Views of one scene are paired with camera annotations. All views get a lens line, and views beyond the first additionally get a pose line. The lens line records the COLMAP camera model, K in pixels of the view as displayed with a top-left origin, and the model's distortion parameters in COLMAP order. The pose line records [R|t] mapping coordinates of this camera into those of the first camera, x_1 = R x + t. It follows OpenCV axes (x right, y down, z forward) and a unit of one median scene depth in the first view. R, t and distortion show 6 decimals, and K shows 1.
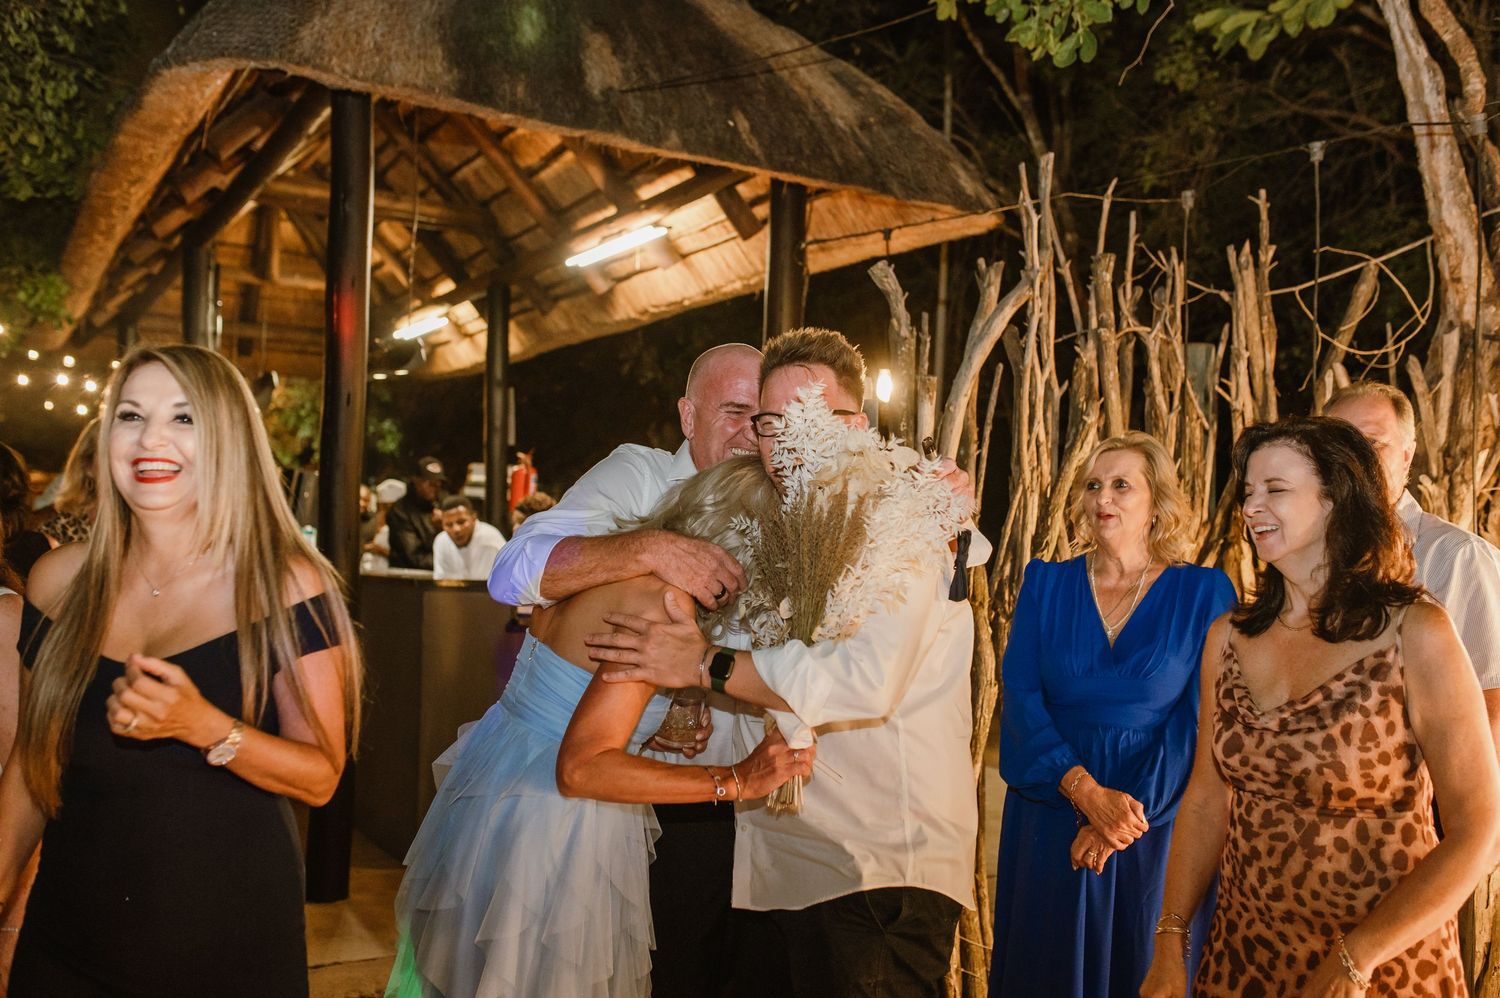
lens RADIAL K [[1432.6, 0, 750.0], [0, 1432.6, 499.0], [0, 0, 1]] dist [-0.005887, 0.091441]
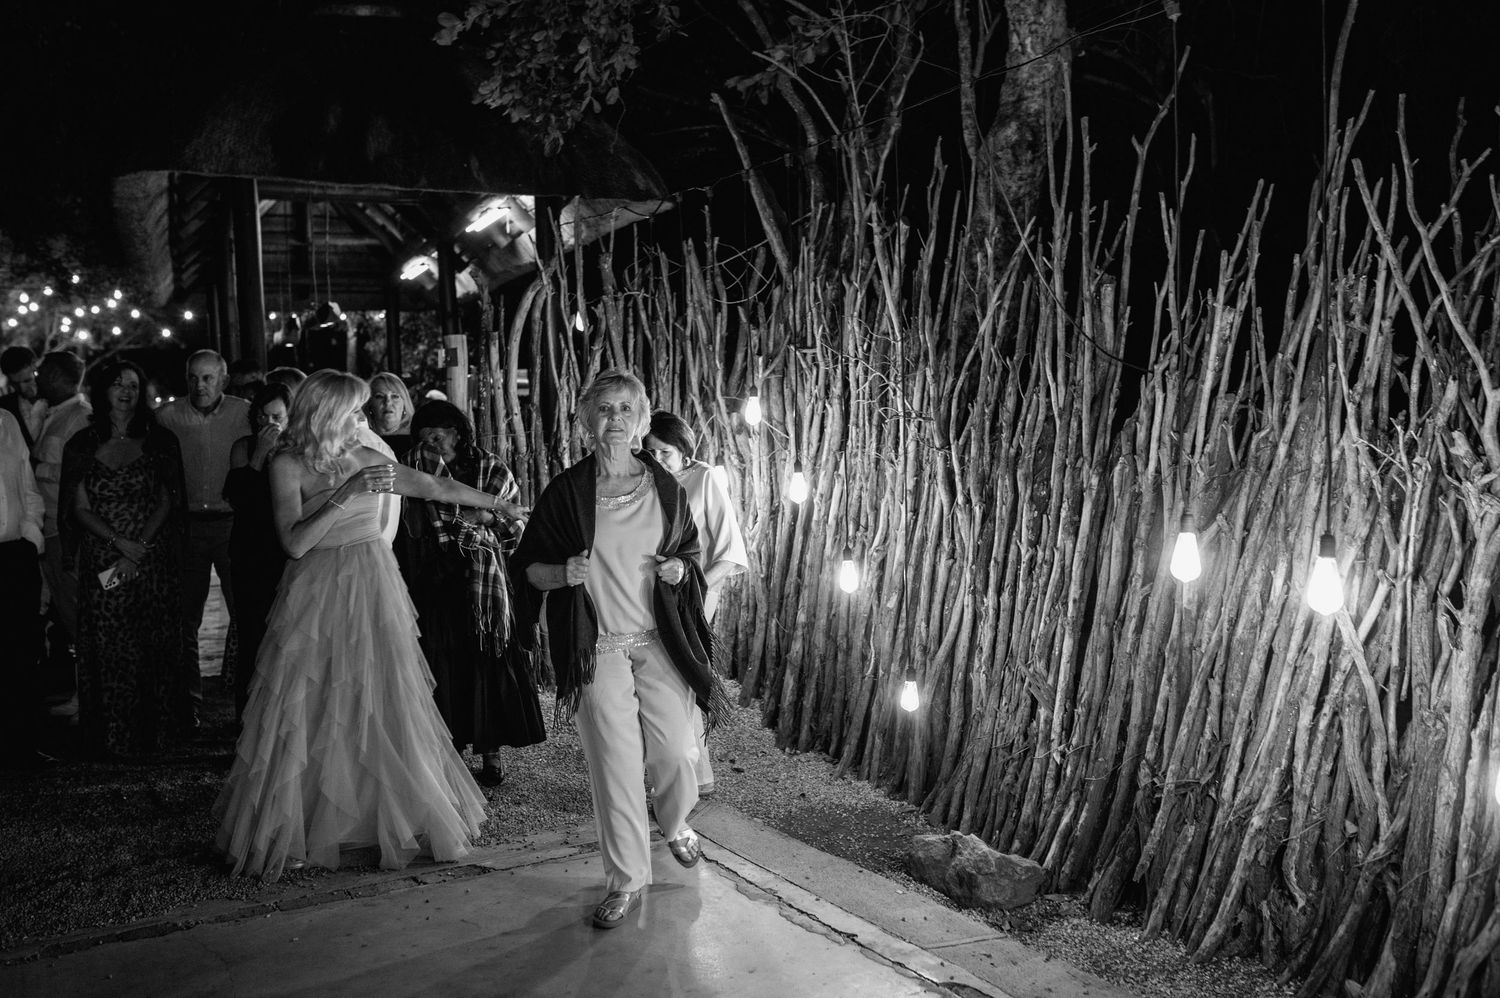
lens RADIAL K [[1432.6, 0, 750.0], [0, 1432.6, 499.0], [0, 0, 1]] dist [-0.005887, 0.091441]
pose [[0.990026, -0.052104, -0.130898, 0.486250], [0.063235, 0.994594, 0.082370, -0.002724], [0.125899, -0.089826, 0.987968, -0.567467]]
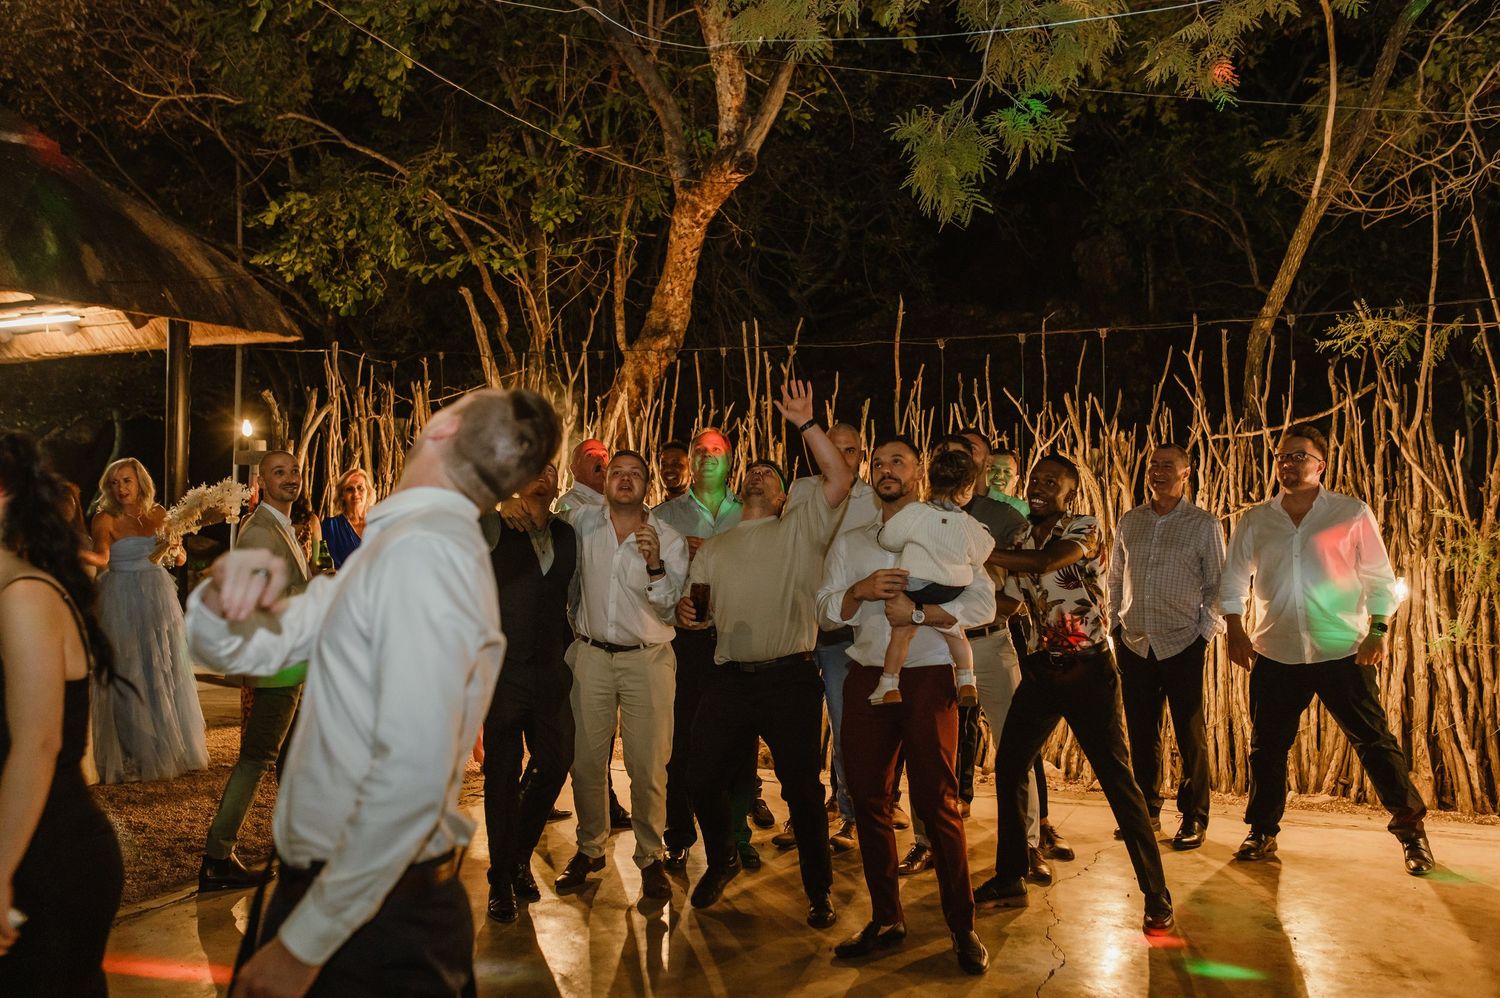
lens RADIAL K [[1432.6, 0, 750.0], [0, 1432.6, 499.0], [0, 0, 1]] dist [-0.005887, 0.091441]
pose [[0.866602, -0.028299, 0.498196, -0.299222], [0.011498, 0.999258, 0.036759, -0.047405], [-0.498867, -0.026127, 0.866285, -1.086335]]
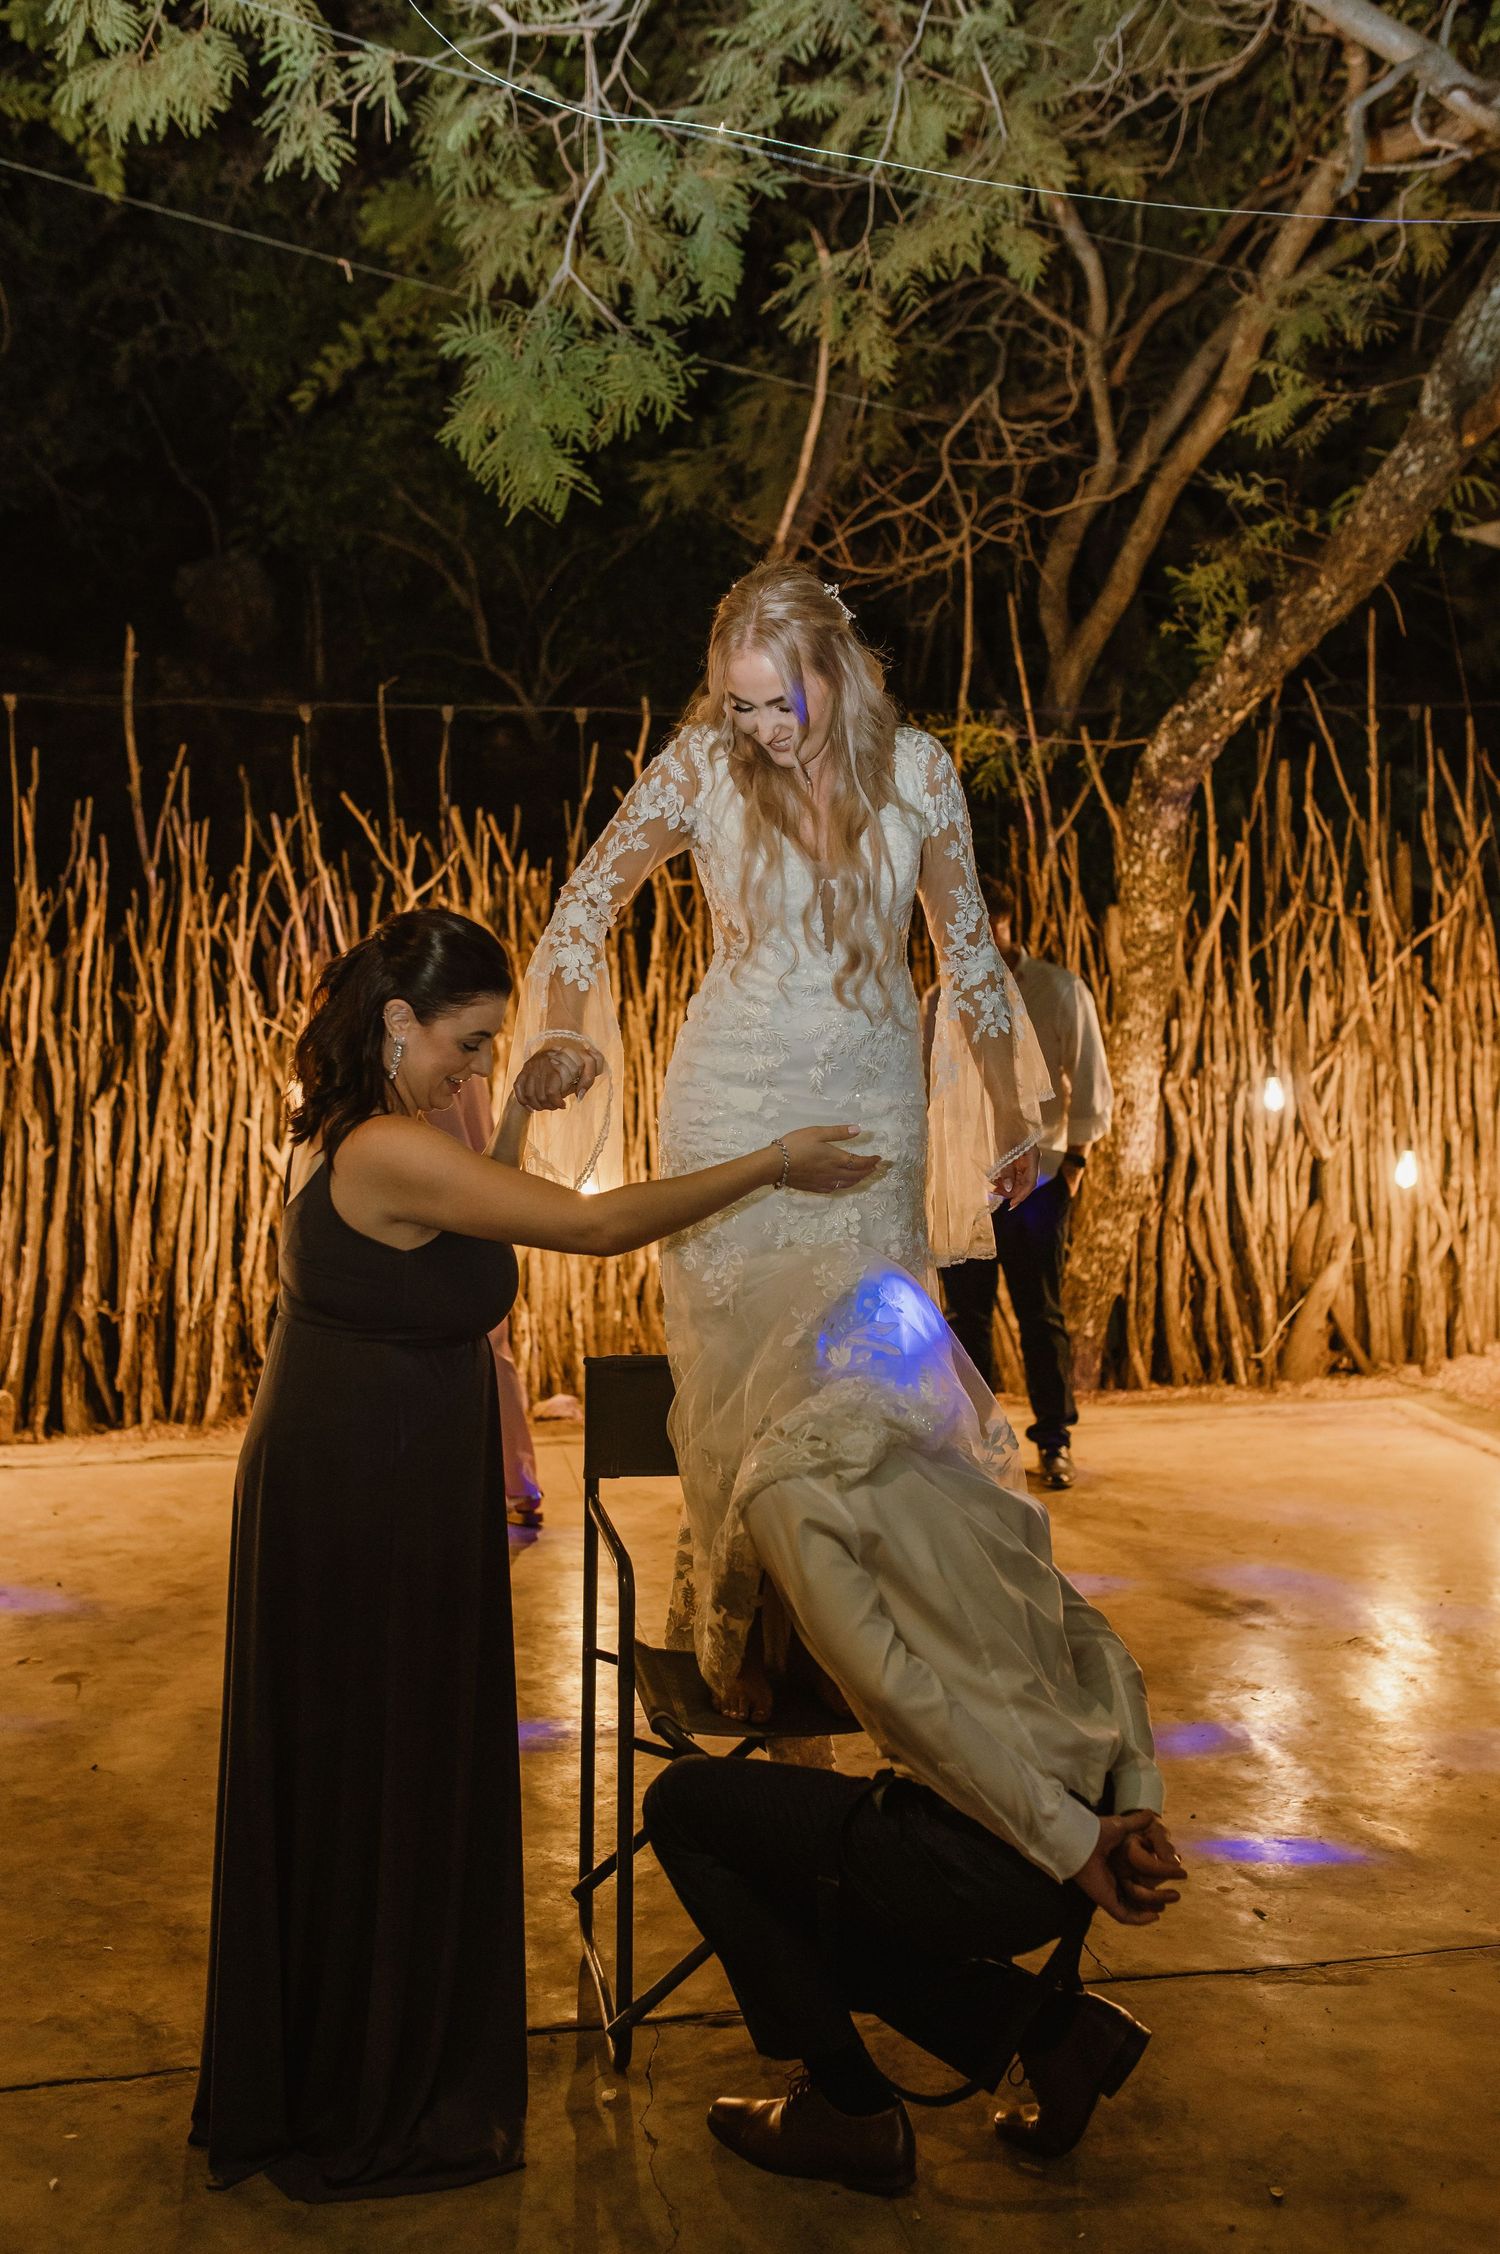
lens RADIAL K [[2152.6, 0, 755.3], [0, 2152.6, 1120.7], [0, 0, 1]] dist [-0.005887, 0.091441]
pose [[0.438081, -0.081648, 0.895220, -0.480595], [-0.019609, 0.994762, 0.100322, -0.038526], [-0.898722, -0.061503, 0.434185, -0.750774]]
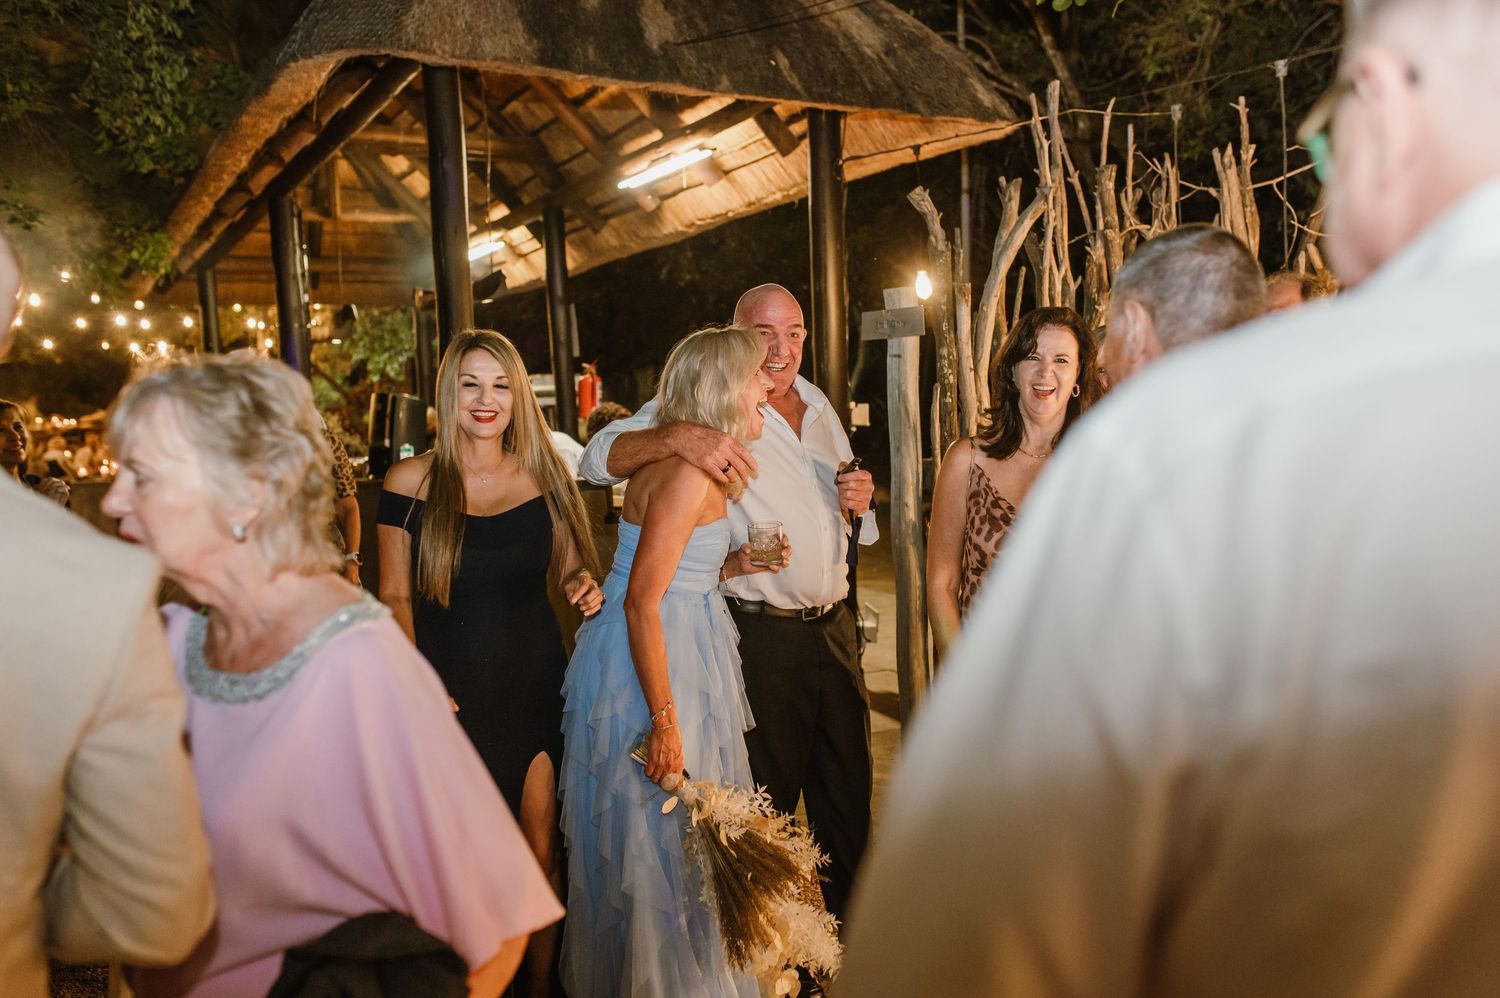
lens RADIAL K [[1427.3, 0, 750.0], [0, 1427.3, 499.0], [0, 0, 1]] dist [0.000851, 0.094633]
pose [[0.997207, -0.069713, -0.026797, -0.024689], [0.071591, 0.994453, 0.077062, -0.007654], [0.021276, -0.078765, 0.996666, -0.150226]]
